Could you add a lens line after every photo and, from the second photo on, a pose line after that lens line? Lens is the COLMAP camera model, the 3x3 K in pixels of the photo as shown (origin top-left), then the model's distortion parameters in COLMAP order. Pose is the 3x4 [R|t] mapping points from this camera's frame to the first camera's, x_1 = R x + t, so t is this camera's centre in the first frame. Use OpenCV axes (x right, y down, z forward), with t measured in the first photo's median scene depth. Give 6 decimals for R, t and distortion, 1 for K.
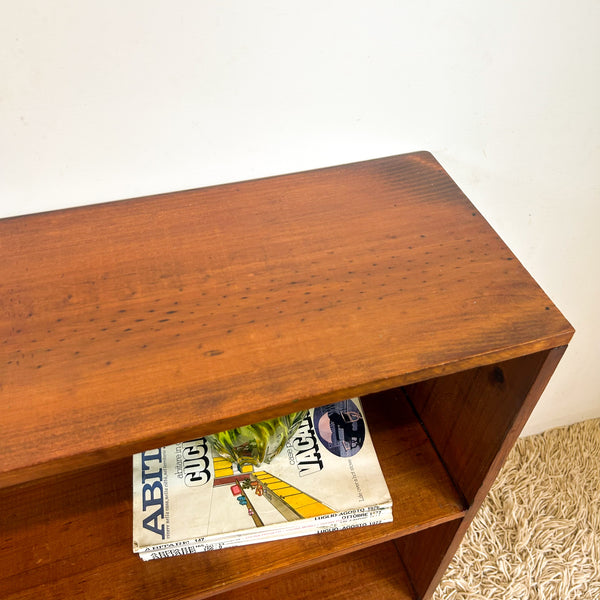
lens RADIAL K [[611.2, 0, 297.6], [0, 611.2, 298.4], [0, 0, 1]] dist [0.042356, -0.042436]
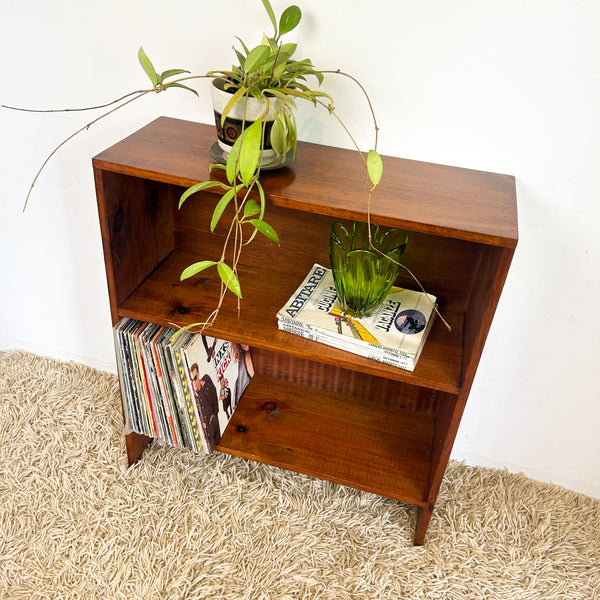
lens RADIAL K [[604.6, 0, 302.6], [0, 604.6, 309.1], [0, 0, 1]] dist [0.069385, -0.037380]
pose [[0.844734, 0.339531, -0.413694, 0.556721], [-0.424168, 0.896109, -0.130657, 0.585040], [0.326352, 0.285846, 0.900992, -0.654281]]
